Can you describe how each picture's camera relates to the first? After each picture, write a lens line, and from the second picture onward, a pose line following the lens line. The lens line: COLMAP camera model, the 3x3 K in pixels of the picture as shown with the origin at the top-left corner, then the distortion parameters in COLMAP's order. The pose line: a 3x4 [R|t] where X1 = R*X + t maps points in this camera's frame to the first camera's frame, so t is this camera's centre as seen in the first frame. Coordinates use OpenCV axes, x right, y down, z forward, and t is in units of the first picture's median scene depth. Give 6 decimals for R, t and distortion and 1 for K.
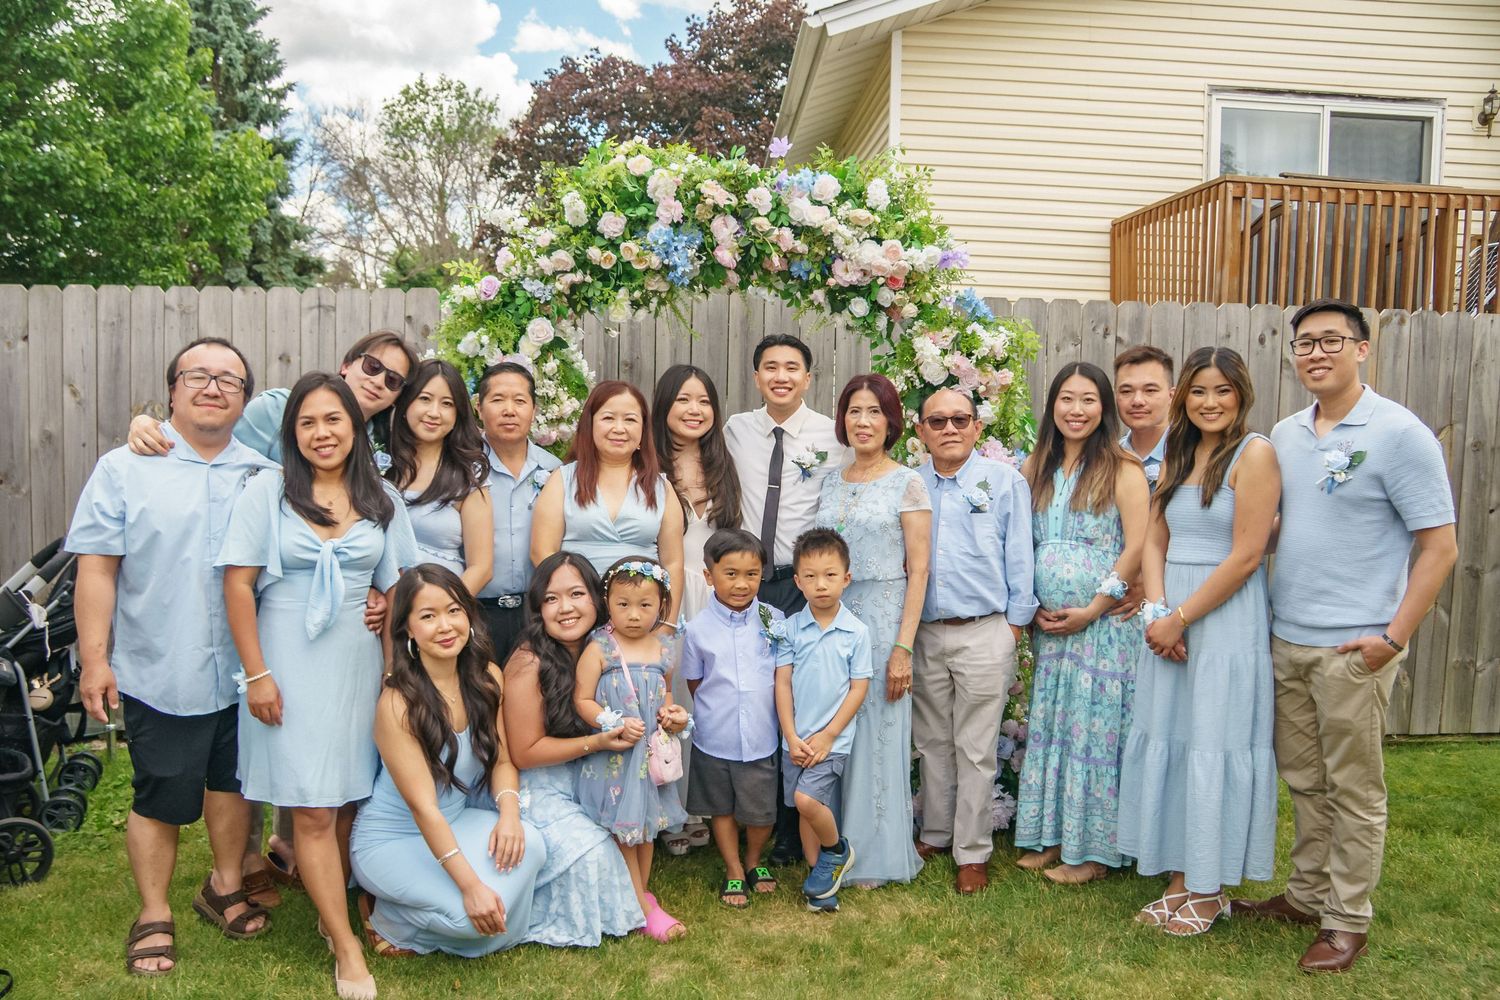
lens RADIAL K [[1257.5, 0, 765.8], [0, 1257.5, 525.6], [0, 0, 1]] dist [-0.124292, 0.079647]
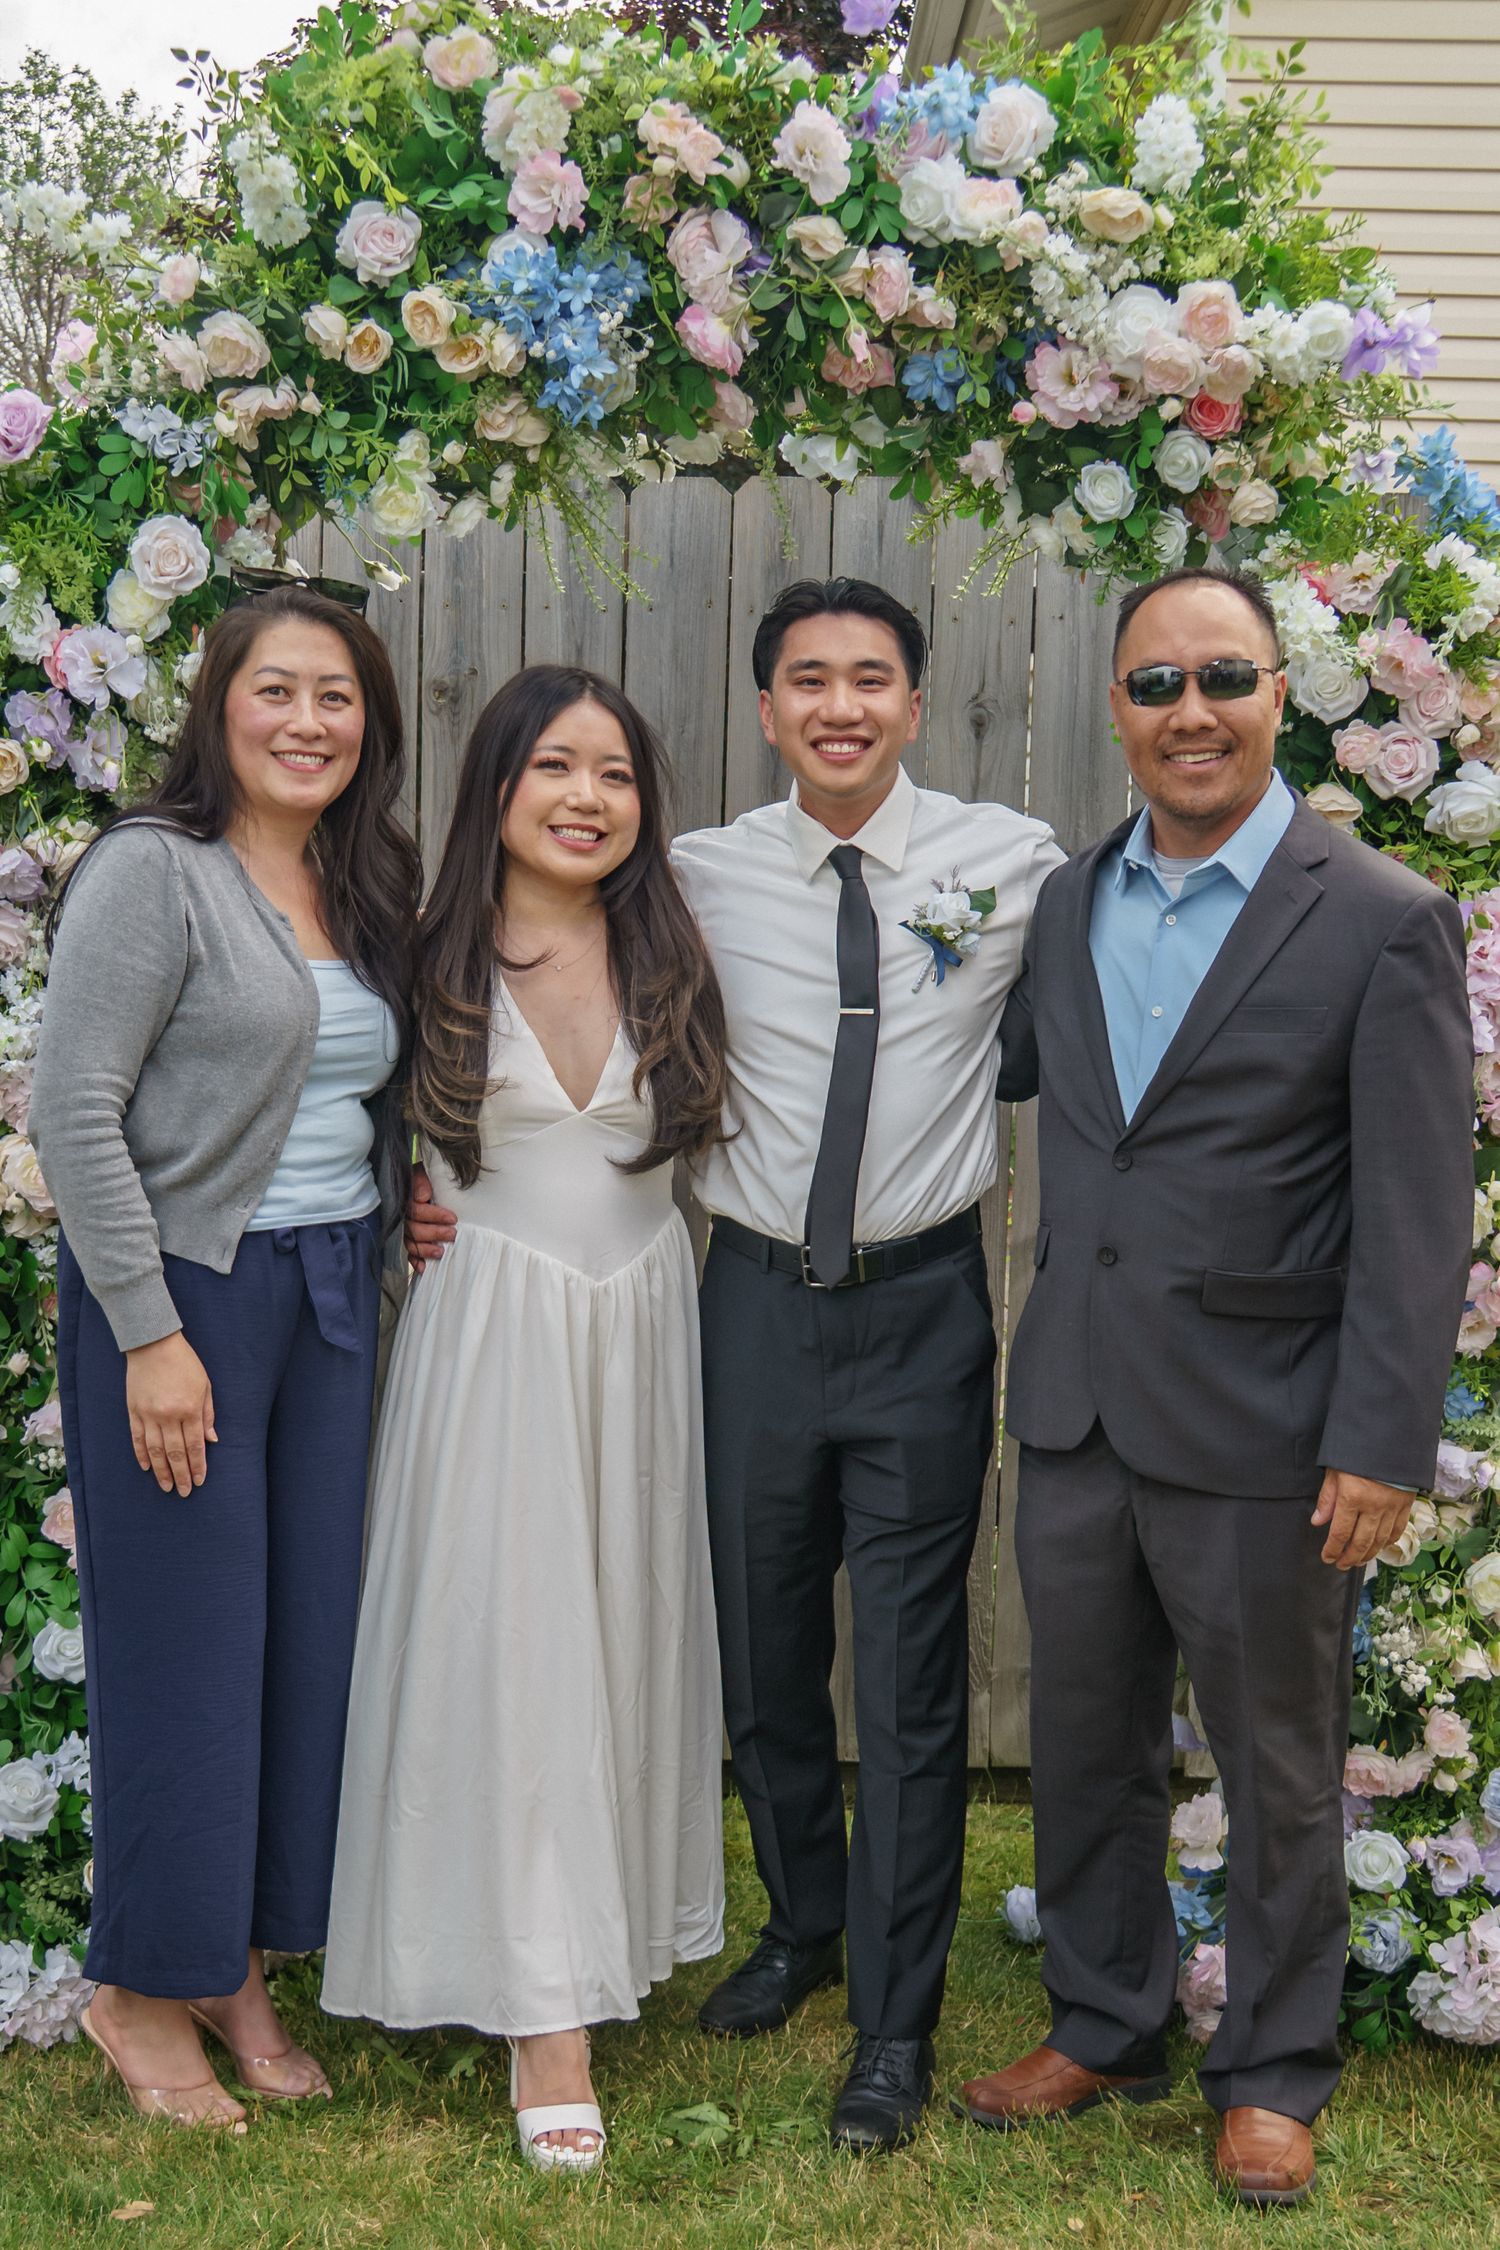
lens RADIAL K [[3001.8, 0, 696.0], [0, 3001.8, 1293.3], [0, 0, 1]] dist [0.024785, 0.000000]
pose [[0.998347, 0.013452, -0.055874, 0.012573], [-0.012324, 0.999714, 0.020473, 0.027613], [0.056133, -0.019750, 0.998228, 0.176653]]
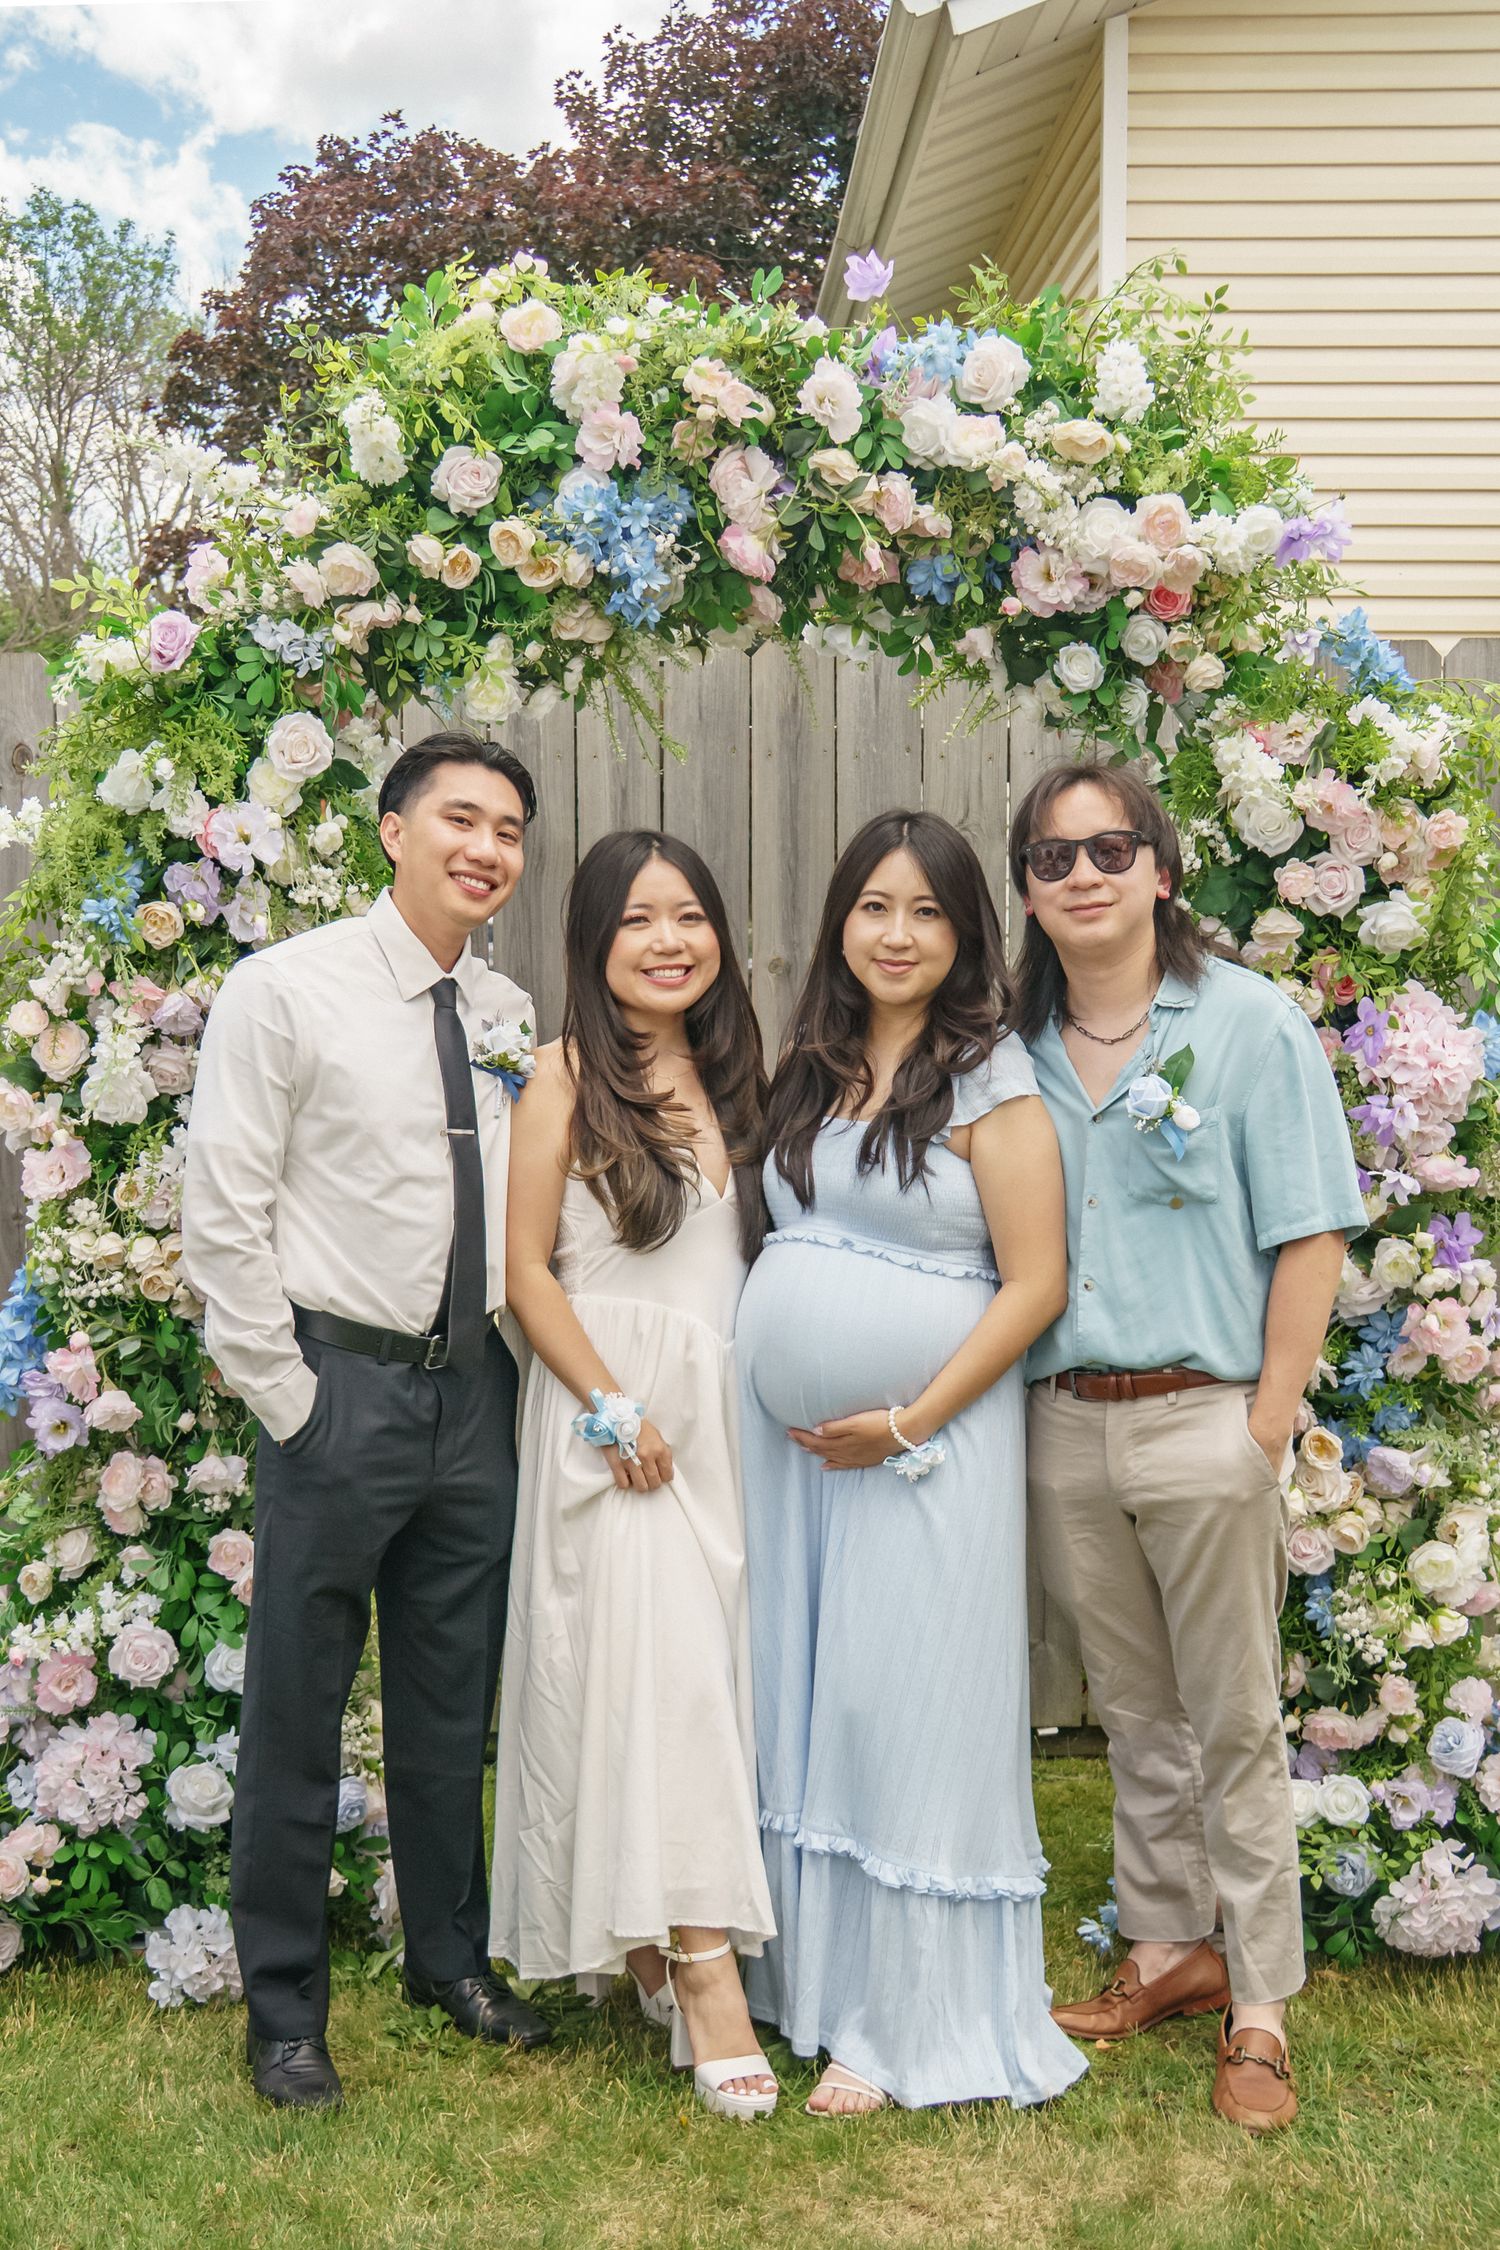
lens RADIAL K [[2733.1, 0, 681.4], [0, 2733.1, 1233.4], [0, 0, 1]] dist [0.021651, 0.000000]
pose [[0.998982, -0.019915, -0.040469, -0.022093], [0.020412, 0.999721, 0.011893, -0.004291], [0.040221, -0.012706, 0.999110, 0.106133]]
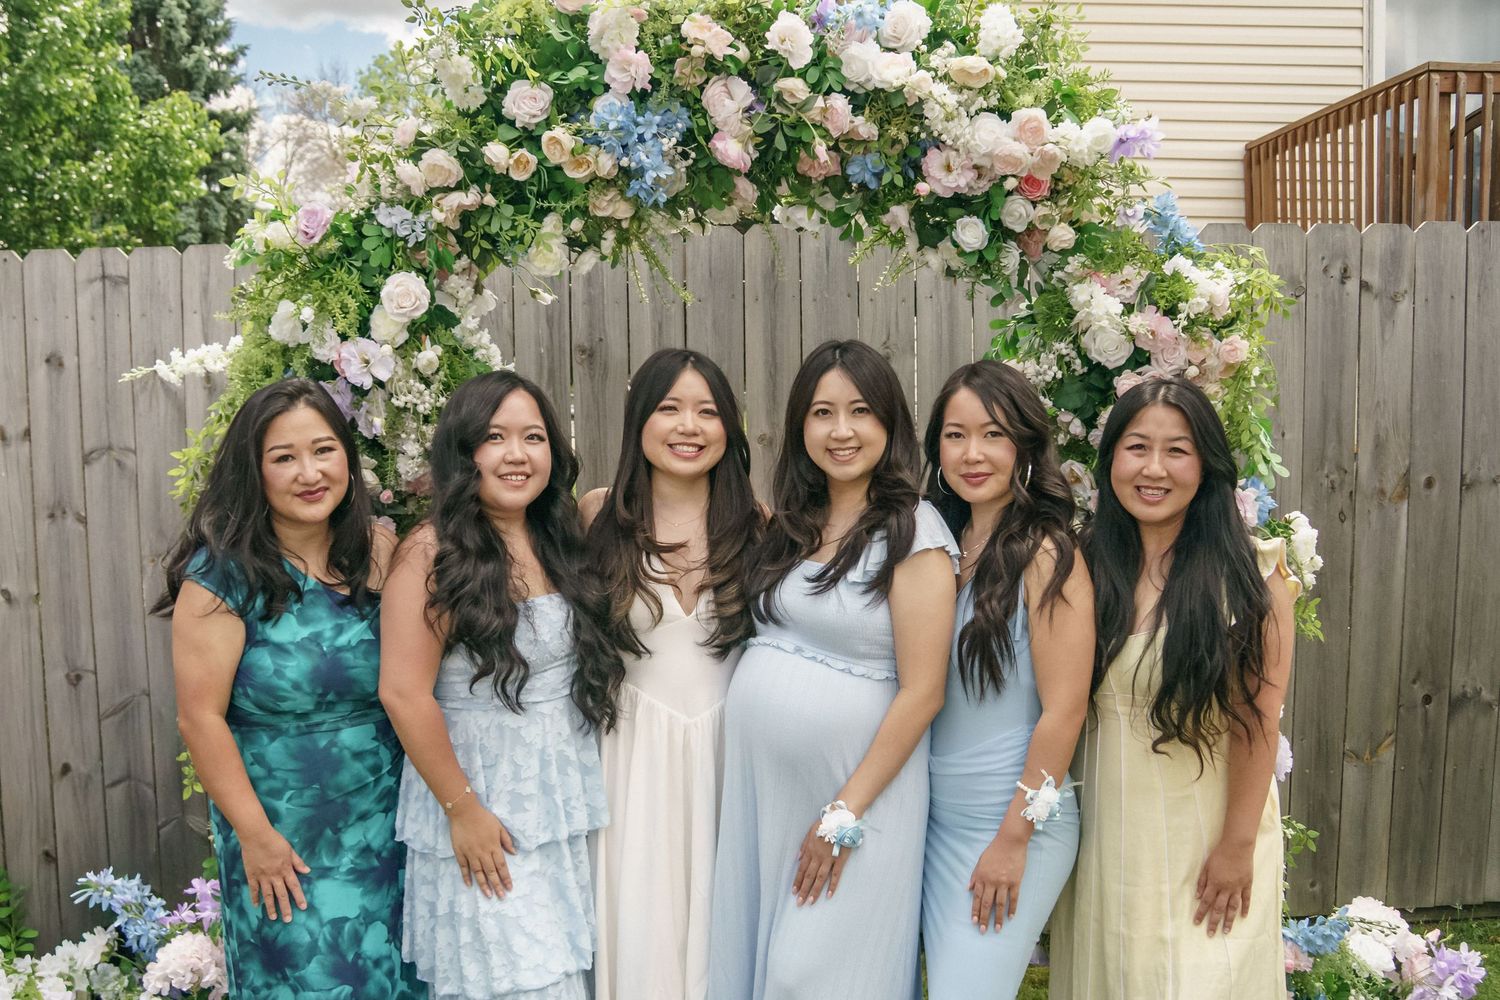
lens RADIAL K [[1257.5, 0, 758.2], [0, 1257.5, 509.3], [0, 0, 1]] dist [-0.124292, 0.079647]
pose [[0.999009, -0.031001, -0.031929, -0.007013], [0.030930, 0.999518, -0.002714, -0.052305], [0.031998, 0.001723, 0.999486, 0.439605]]
